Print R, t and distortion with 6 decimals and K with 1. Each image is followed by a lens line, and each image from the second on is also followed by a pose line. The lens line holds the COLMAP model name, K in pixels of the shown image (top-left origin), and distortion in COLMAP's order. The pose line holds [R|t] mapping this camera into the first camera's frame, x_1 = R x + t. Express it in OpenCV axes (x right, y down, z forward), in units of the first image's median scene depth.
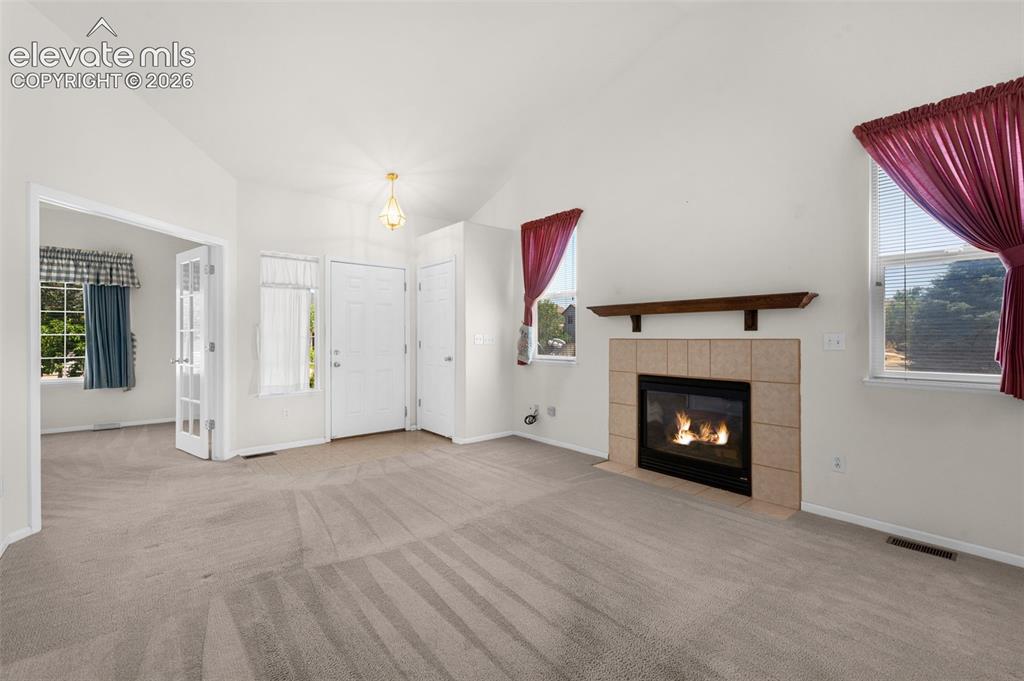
lens RADIAL K [[461.6, 0, 512.0], [0, 461.6, 340.5], [0, 0, 1]] dist [0.000221, -0.000521]
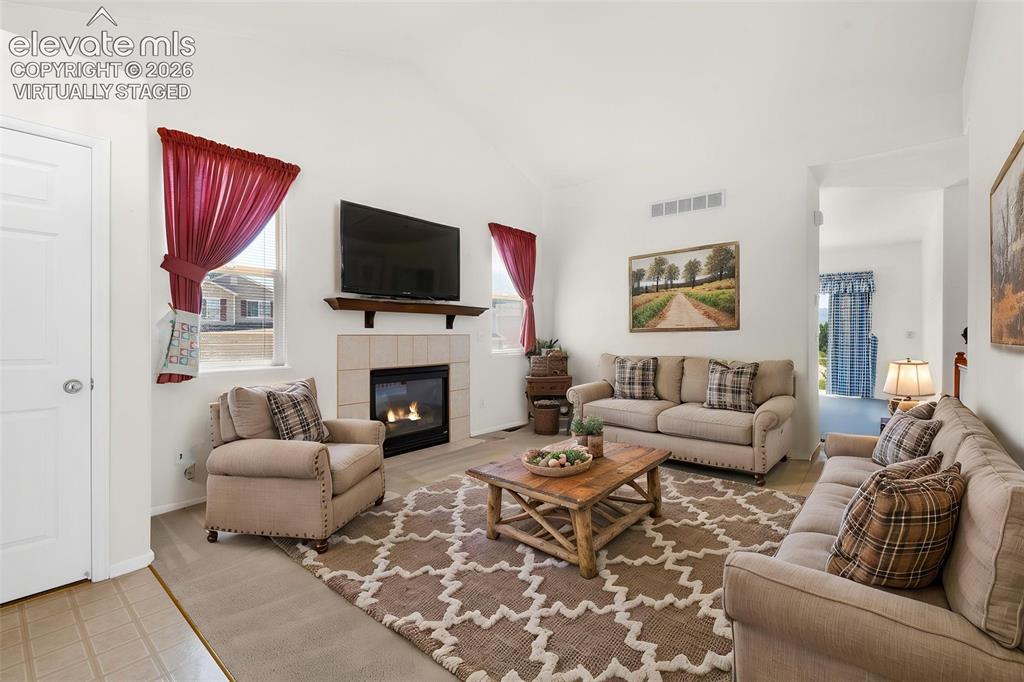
lens RADIAL K [[461.6, 0, 512.0], [0, 461.6, 341.0], [0, 0, 1]] dist [0.000221, -0.000521]
pose [[-0.220282, -0.012816, 0.975352, -0.591590], [0.006289, 0.999874, 0.014558, -0.002235], [-0.975416, 0.009340, -0.220174, 0.698235]]
